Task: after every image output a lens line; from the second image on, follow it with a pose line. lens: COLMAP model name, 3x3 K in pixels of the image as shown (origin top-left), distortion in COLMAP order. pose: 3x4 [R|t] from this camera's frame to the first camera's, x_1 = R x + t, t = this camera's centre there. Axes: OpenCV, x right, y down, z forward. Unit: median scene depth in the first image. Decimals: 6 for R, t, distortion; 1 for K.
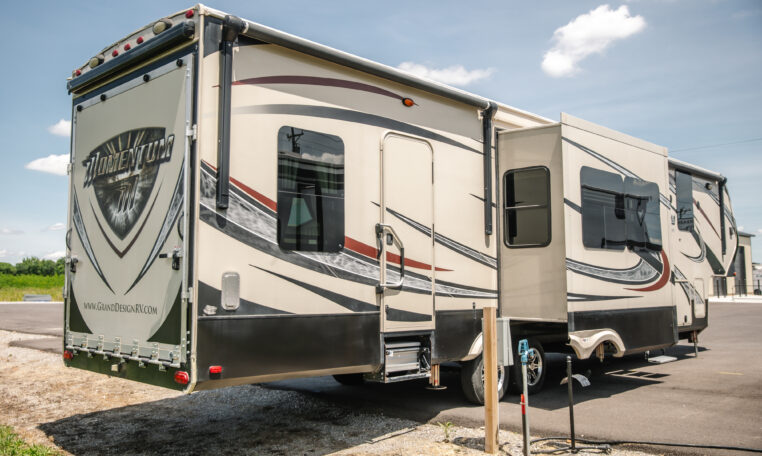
lens RADIAL K [[680.9, 0, 381.7], [0, 680.9, 228.3], [0, 0, 1]] dist [0.002441, -0.003520]
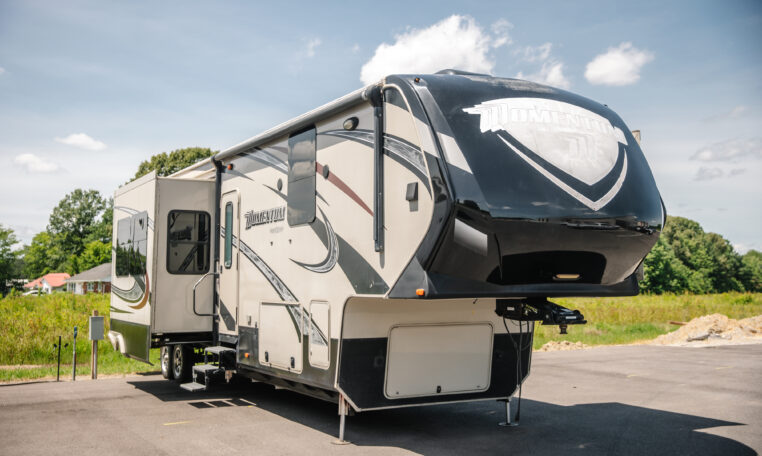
lens RADIAL K [[805.5, 0, 378.2], [0, 805.5, 224.6], [0, 0, 1]] dist [0.017594, 0.000000]
pose [[-0.287504, -0.065247, -0.955555, 2.157752], [0.082972, 0.992230, -0.092716, 0.149816], [0.954179, -0.105940, -0.279856, 2.419034]]
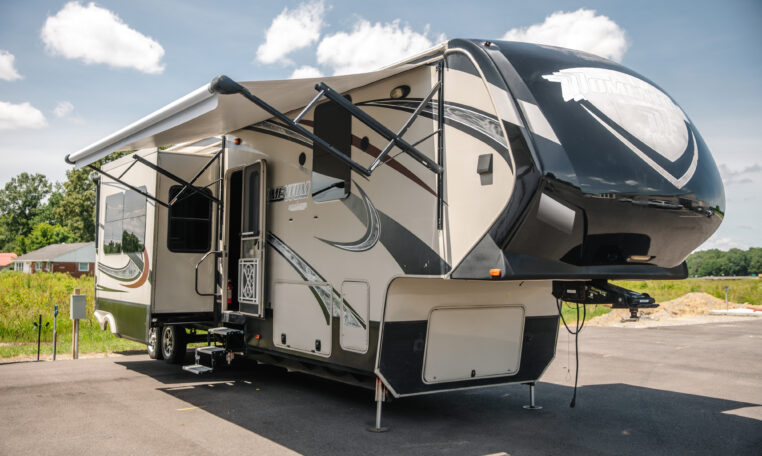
lens RADIAL K [[735.3, 0, 379.9], [0, 735.3, 228.9], [0, 0, 1]] dist [-0.008740, 0.000000]
pose [[-0.190239, -0.049793, -0.980474, 2.027990], [0.072438, 0.995279, -0.064600, 0.138942], [0.979062, -0.083313, -0.185733, 2.198326]]
